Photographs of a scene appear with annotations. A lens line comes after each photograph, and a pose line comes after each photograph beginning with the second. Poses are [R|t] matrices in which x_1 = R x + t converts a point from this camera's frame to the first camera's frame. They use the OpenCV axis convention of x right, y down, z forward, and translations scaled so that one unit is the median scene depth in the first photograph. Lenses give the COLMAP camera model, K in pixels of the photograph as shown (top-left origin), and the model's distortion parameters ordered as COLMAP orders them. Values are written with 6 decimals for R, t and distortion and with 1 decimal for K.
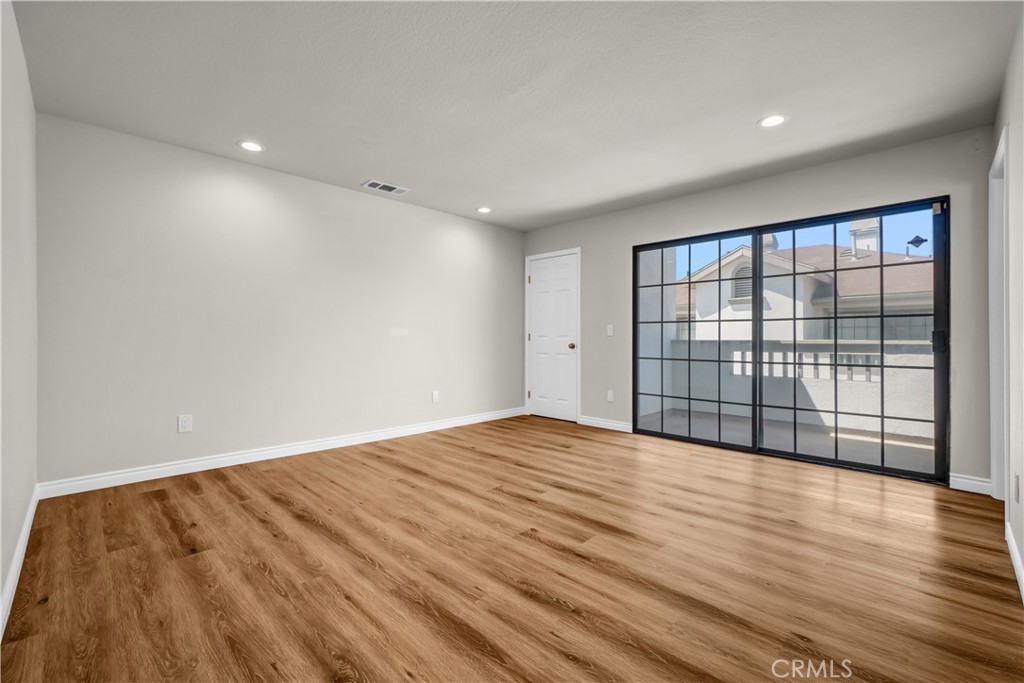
lens RADIAL K [[442.5, 0, 512.7], [0, 442.5, 340.2], [0, 0, 1]] dist [-0.000318, 0.000370]
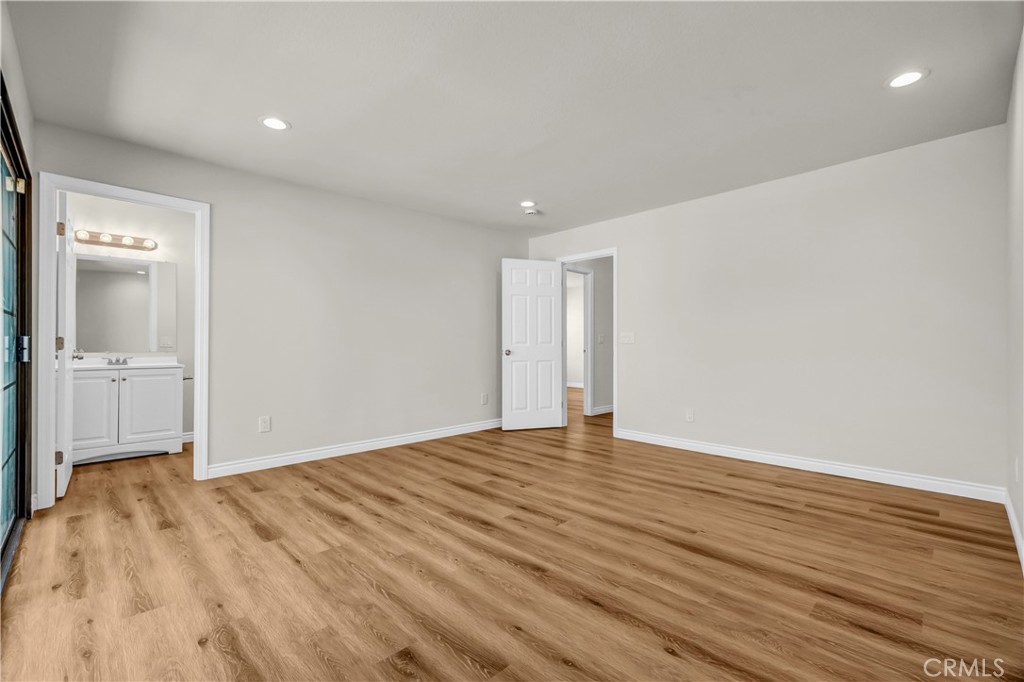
lens RADIAL K [[442.5, 0, 512.7], [0, 442.5, 339.7], [0, 0, 1]] dist [-0.000318, 0.000370]
pose [[-0.999940, -0.000852, 0.010931, 0.051079], [-0.000946, 0.999962, -0.008631, -0.007905], [-0.010923, -0.008640, -0.999903, 1.923049]]
